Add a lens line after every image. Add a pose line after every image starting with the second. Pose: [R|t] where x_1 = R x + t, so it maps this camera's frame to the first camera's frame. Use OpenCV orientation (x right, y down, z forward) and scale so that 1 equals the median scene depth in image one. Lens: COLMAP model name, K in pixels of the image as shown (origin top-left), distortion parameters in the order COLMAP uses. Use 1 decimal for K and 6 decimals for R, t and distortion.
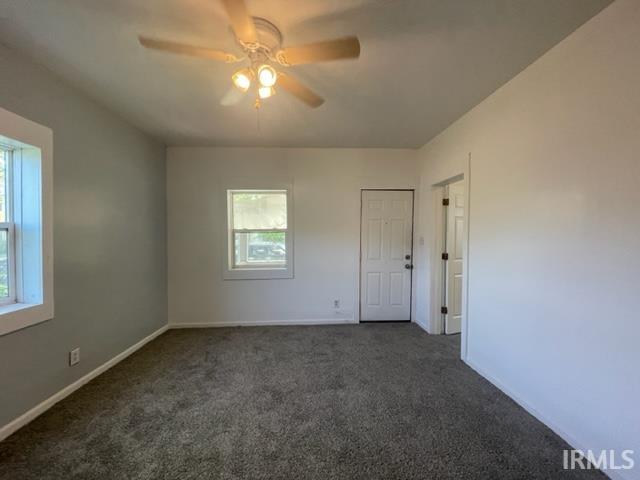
lens RADIAL K [[259.9, 0, 319.3], [0, 259.9, 239.7], [0, 0, 1]] dist [-0.000879, -0.000142]
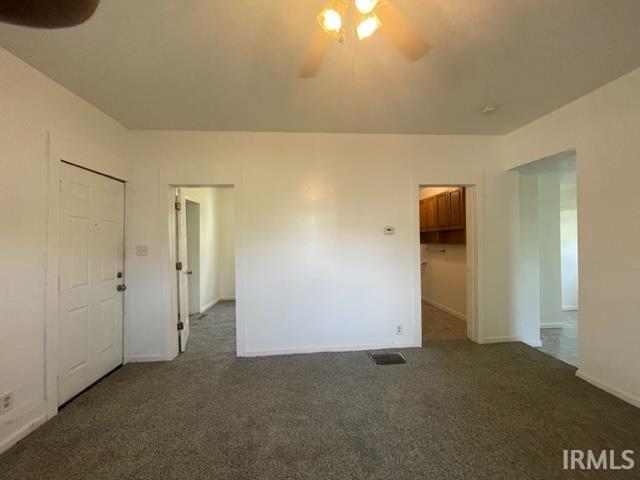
lens RADIAL K [[259.9, 0, 319.3], [0, 259.9, 239.7], [0, 0, 1]] dist [-0.000879, -0.000142]
pose [[-0.015179, 0.001554, 0.999884, -0.376199], [0.040324, 0.999186, -0.000940, -0.005032], [-0.999071, 0.040305, -0.015229, 0.469482]]
